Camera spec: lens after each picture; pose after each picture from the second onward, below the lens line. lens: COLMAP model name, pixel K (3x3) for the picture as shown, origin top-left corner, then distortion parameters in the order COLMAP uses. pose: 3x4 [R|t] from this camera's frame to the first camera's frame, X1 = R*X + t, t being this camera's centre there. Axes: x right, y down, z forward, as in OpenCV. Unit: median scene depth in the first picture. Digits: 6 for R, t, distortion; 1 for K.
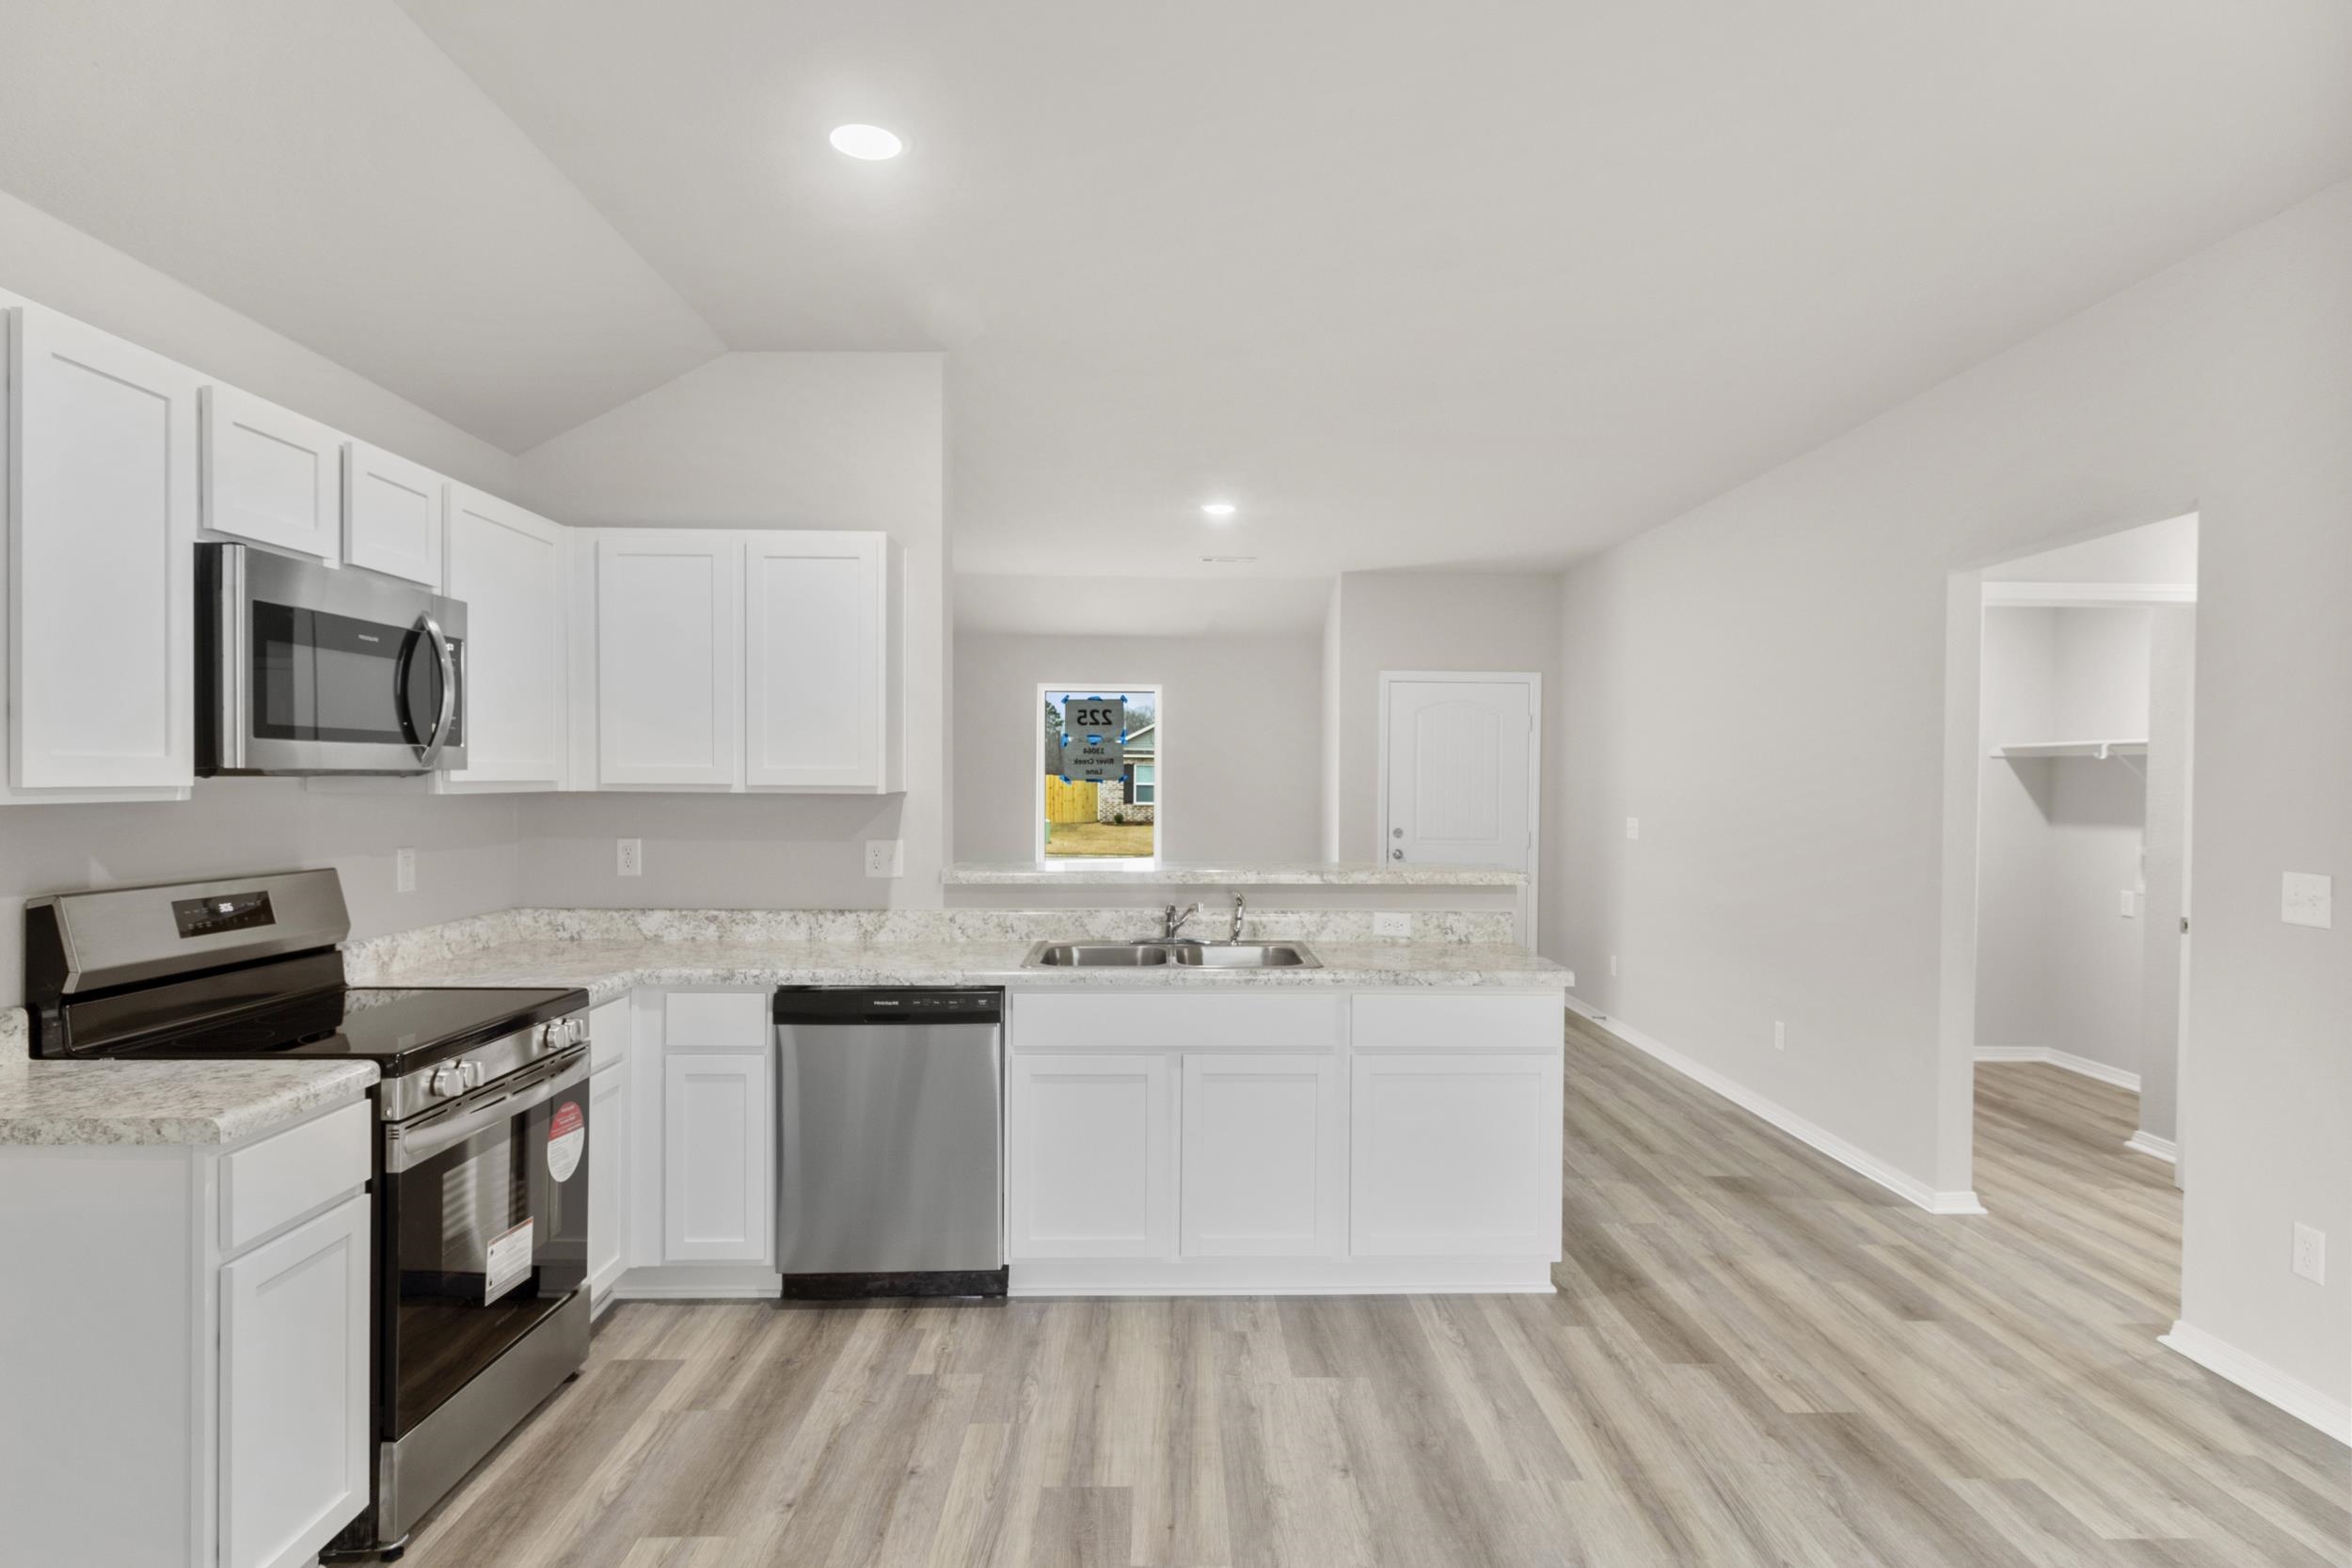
lens RADIAL K [[1272.2, 0, 1198.7], [0, 1272.2, 798.2], [0, 0, 1]] dist [-0.000117, 0.001298]
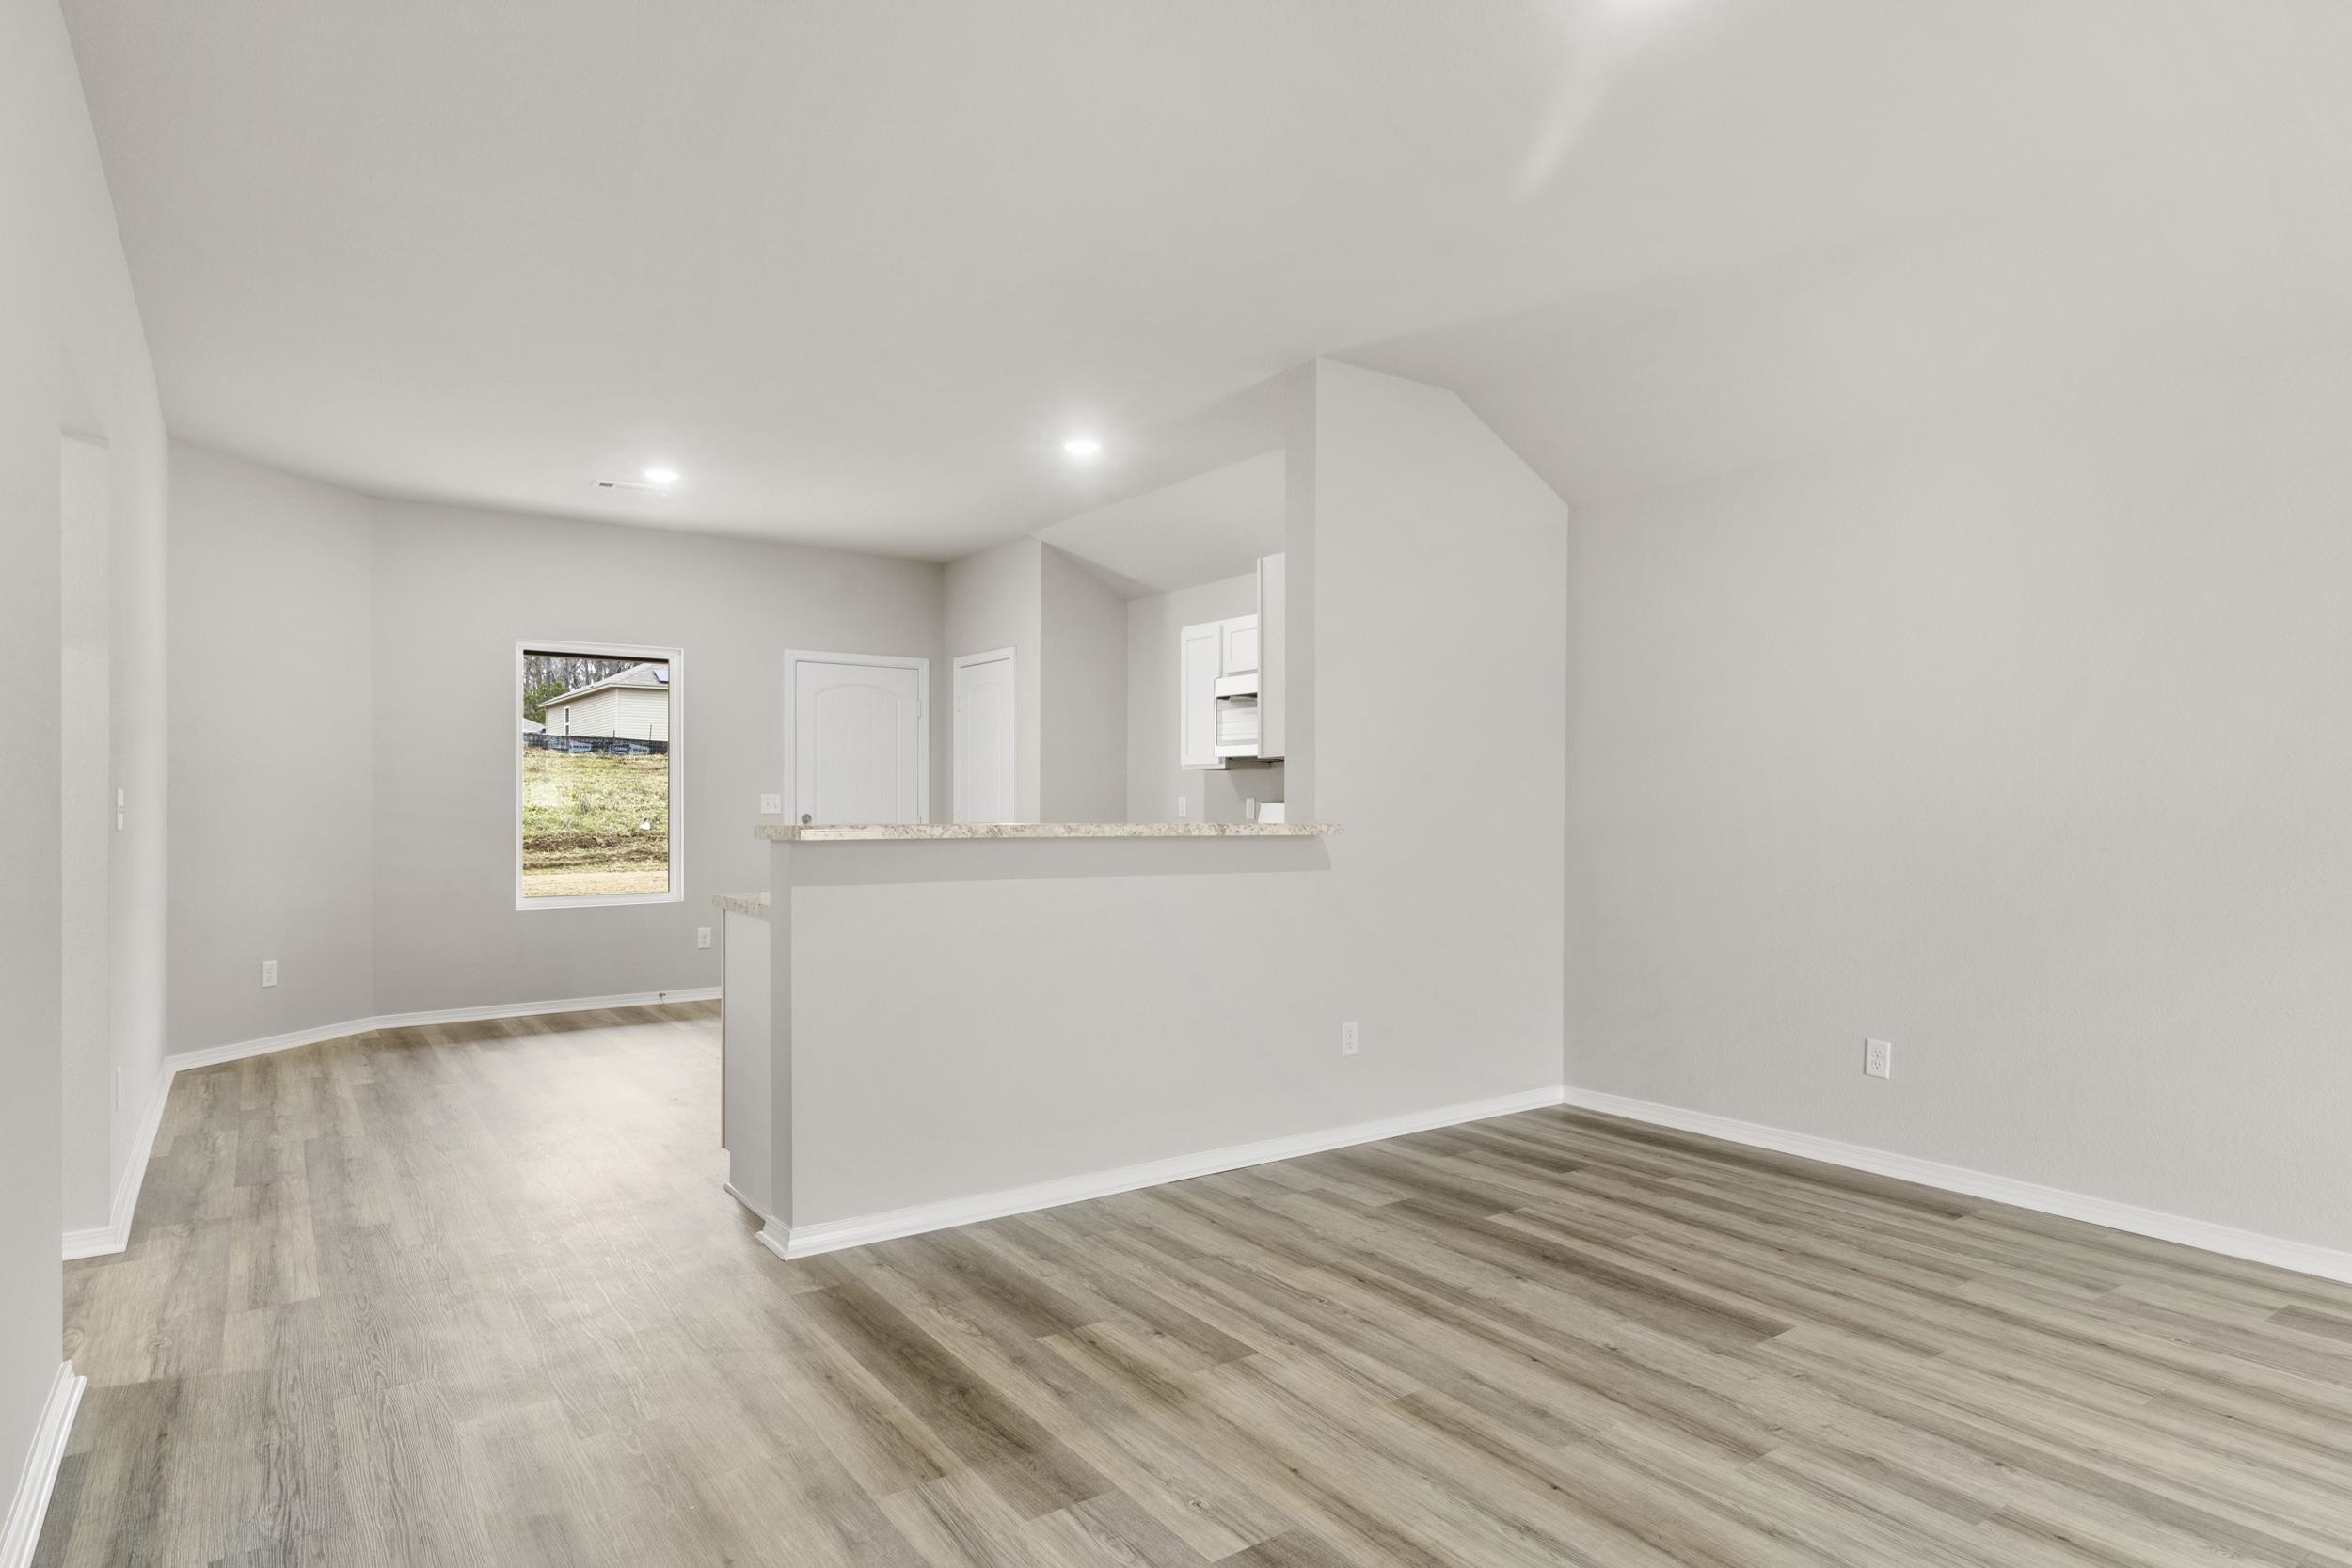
lens RADIAL K [[1272.2, 0, 1213.4], [0, 1272.2, 827.0], [0, 0, 1]] dist [-0.000117, 0.001298]
pose [[-0.821284, 0.002128, -0.570515, 0.544293], [-0.018069, 0.999394, 0.029740, 0.031448], [0.570233, 0.034734, -0.820748, 2.063384]]
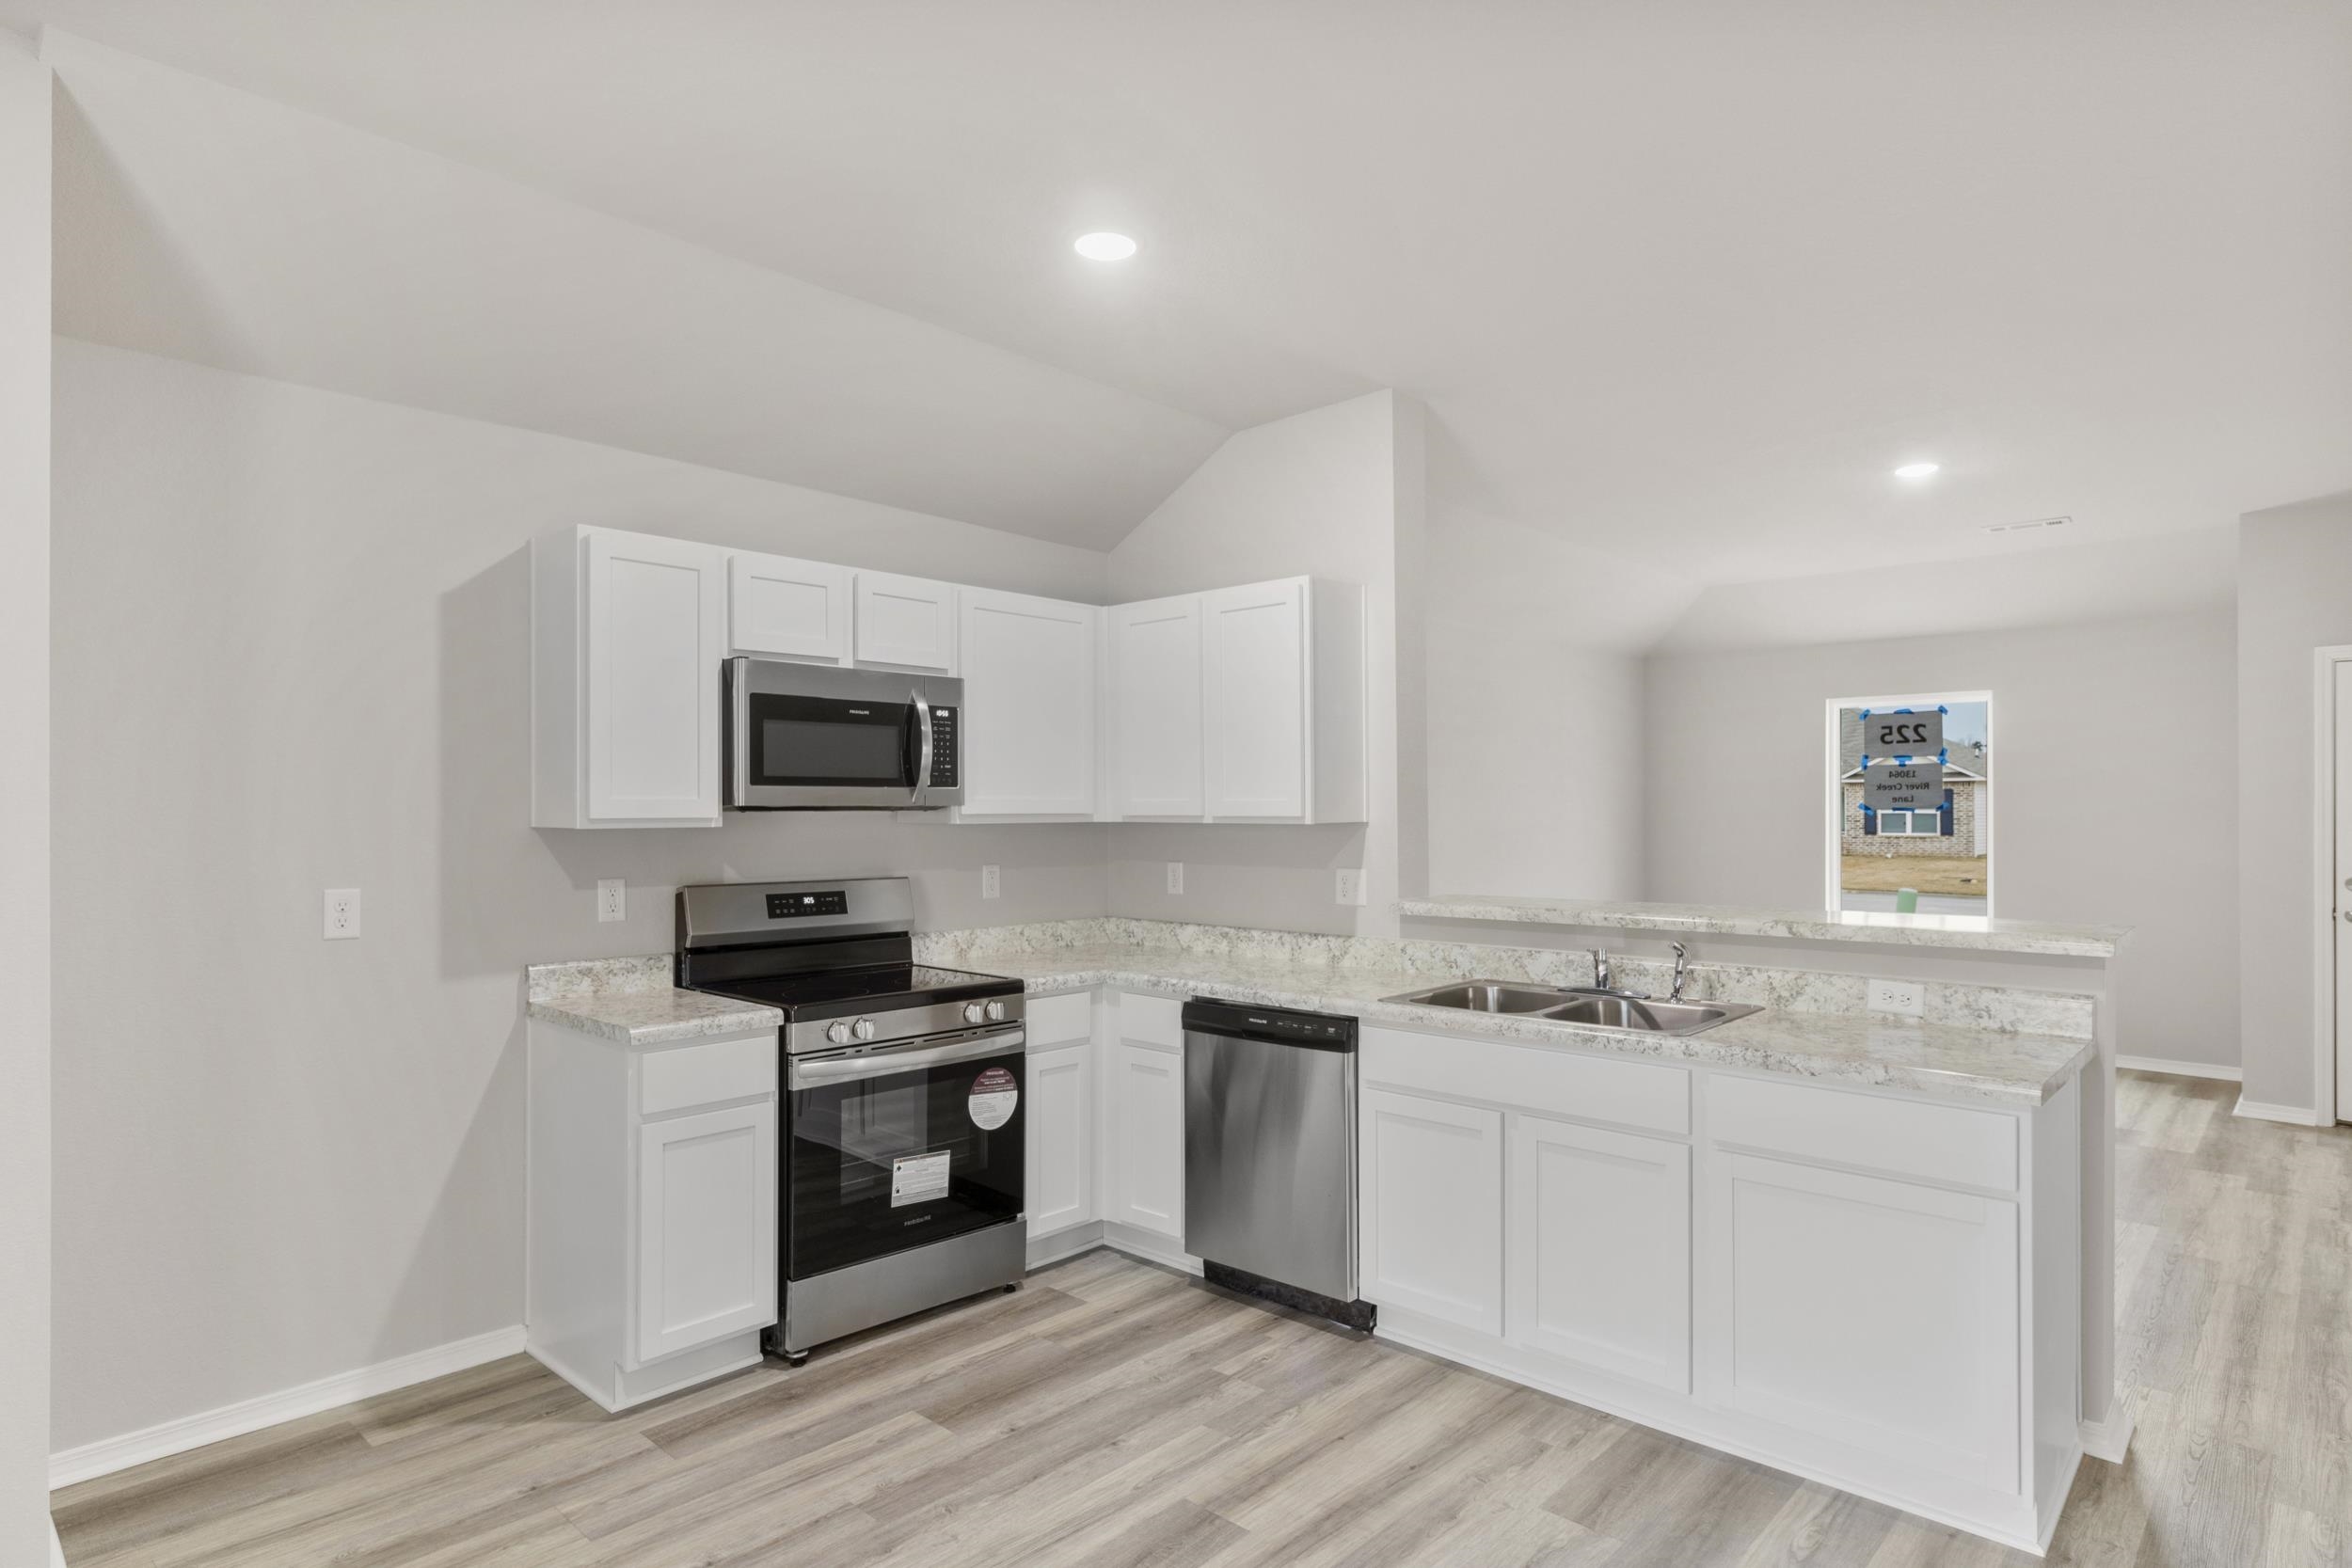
lens RADIAL K [[1272.2, 0, 1193.1], [0, 1272.2, 808.8], [0, 0, 1]] dist [-0.000117, 0.001298]
pose [[0.714928, -0.008552, -0.699146, 0.418605], [-0.003466, 0.999870, -0.015775, 0.001009], [0.699189, 0.013701, 0.714805, 0.182725]]
